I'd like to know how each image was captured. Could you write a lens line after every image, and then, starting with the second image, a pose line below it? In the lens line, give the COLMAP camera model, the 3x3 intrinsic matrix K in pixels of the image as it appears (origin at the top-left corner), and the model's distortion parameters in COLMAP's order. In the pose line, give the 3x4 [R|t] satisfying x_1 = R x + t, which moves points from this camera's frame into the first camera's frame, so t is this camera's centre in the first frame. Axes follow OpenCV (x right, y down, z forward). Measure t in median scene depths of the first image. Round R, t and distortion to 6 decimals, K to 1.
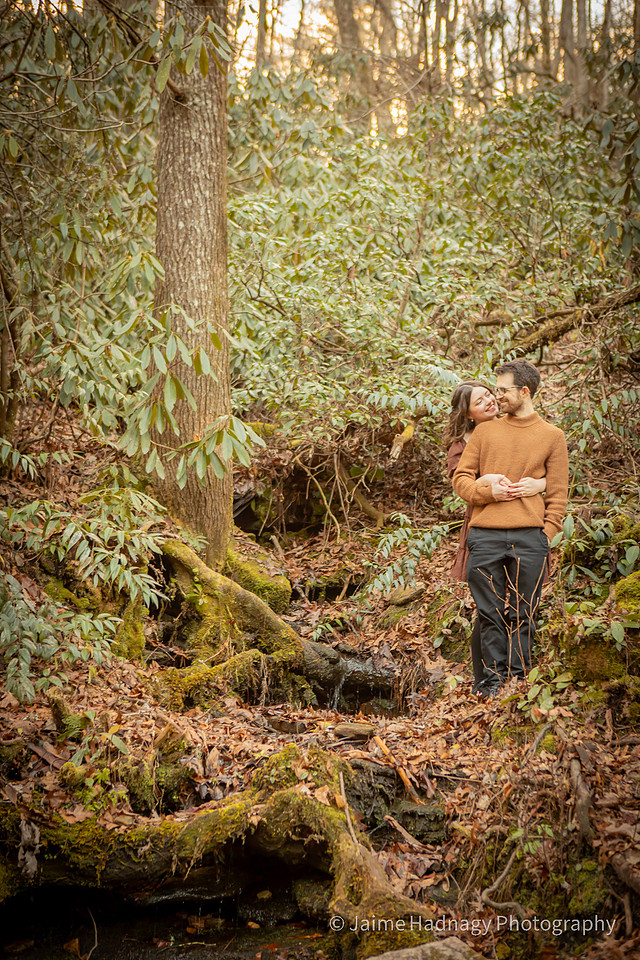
lens RADIAL K [[1515.9, 0, 320.0], [0, 1515.9, 480.0], [0, 0, 1]] dist [0.010110, -0.001924]
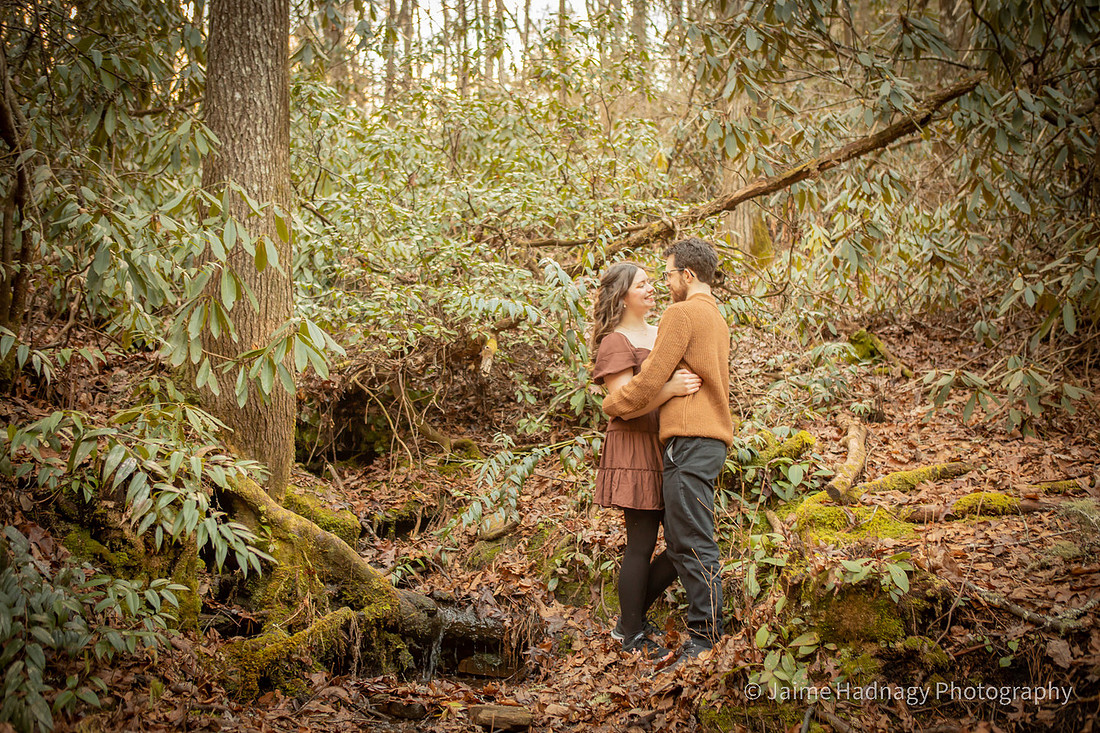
lens RADIAL K [[1089.1, 0, 550.0], [0, 1089.1, 366.5], [0, 0, 1]] dist [-0.080029, 0.109867]
pose [[0.966171, 0.001276, 0.257899, -0.082376], [0.012899, 0.998497, -0.053263, 0.017120], [-0.257579, 0.054788, 0.964703, 0.404607]]
